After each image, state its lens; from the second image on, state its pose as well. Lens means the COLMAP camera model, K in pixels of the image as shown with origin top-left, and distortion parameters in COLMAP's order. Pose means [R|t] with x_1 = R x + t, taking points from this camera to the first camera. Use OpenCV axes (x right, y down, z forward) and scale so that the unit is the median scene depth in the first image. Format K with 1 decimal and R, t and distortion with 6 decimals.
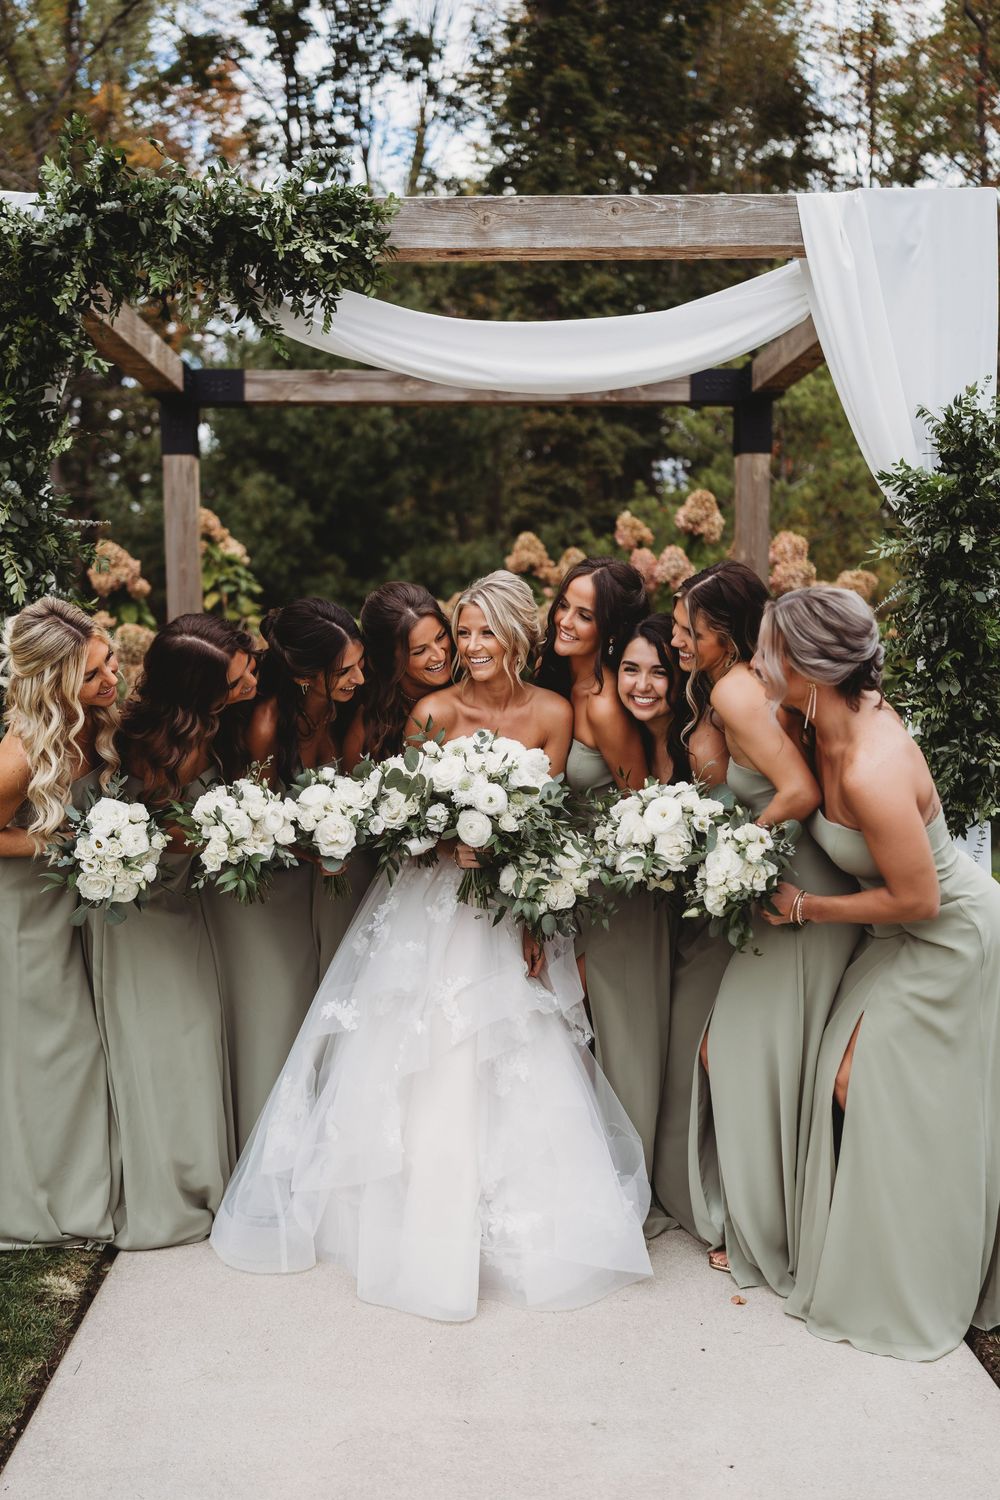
lens RADIAL K [[1466.3, 0, 485.1], [0, 1466.3, 761.2], [0, 0, 1]] dist [0.034561, 0.000000]
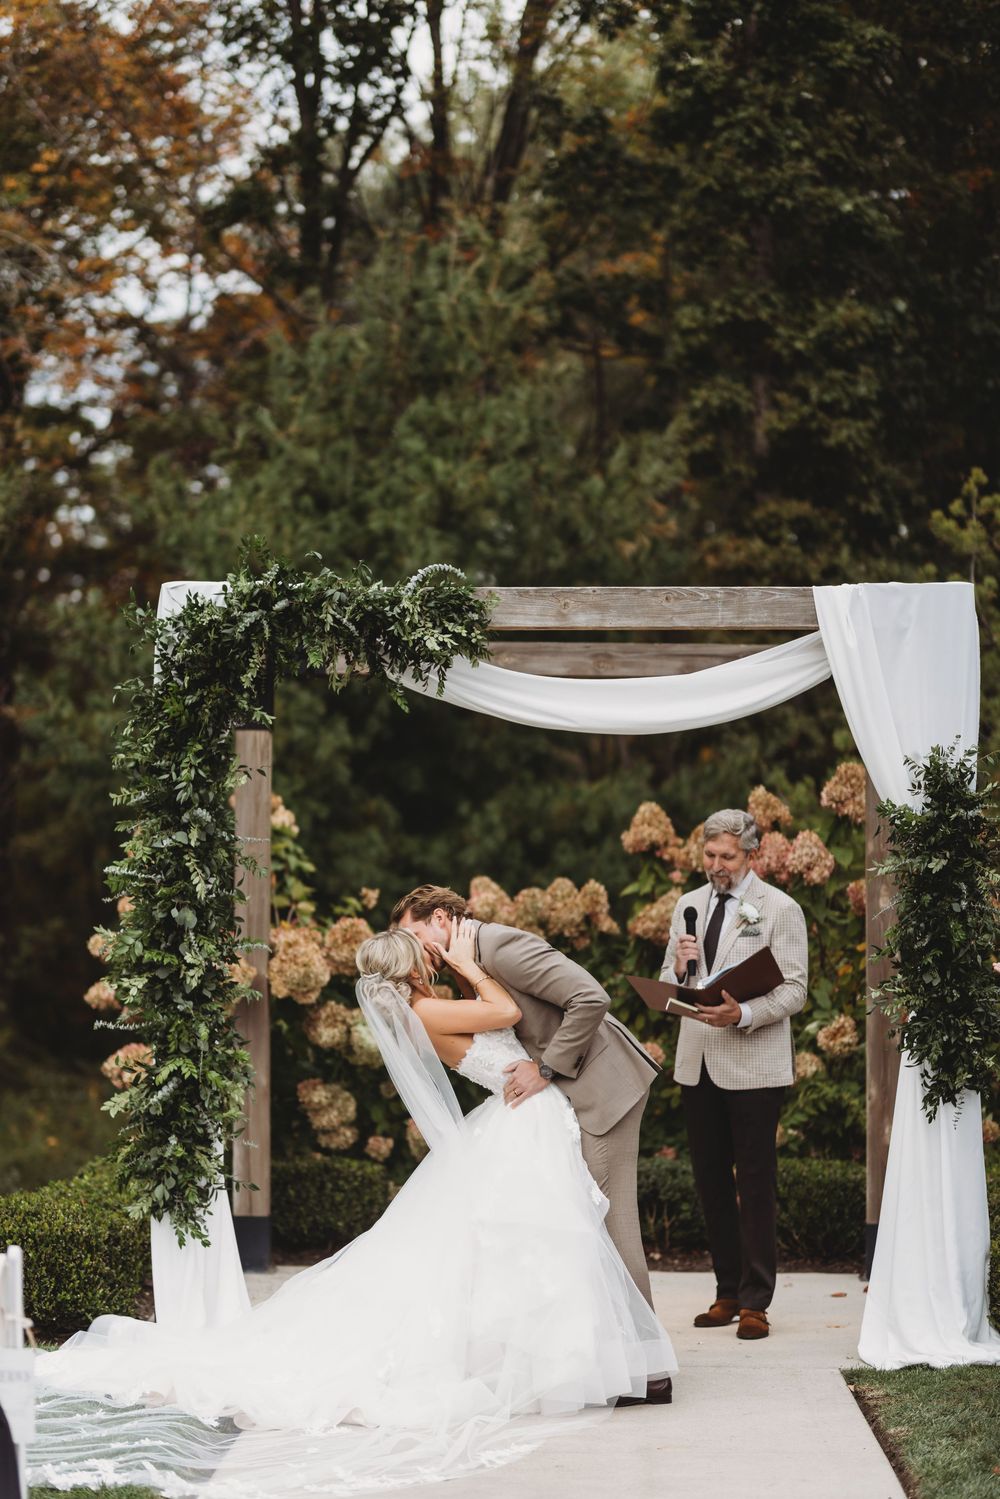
lens RADIAL K [[3574.3, 0, 498.3], [0, 3574.3, 753.0], [0, 0, 1]] dist [0.024594, 0.000000]
pose [[0.998544, 0.014736, -0.051899, 0.054124], [-0.021561, 0.990814, -0.133504, 0.089484], [0.049455, 0.134429, 0.989688, -1.060332]]
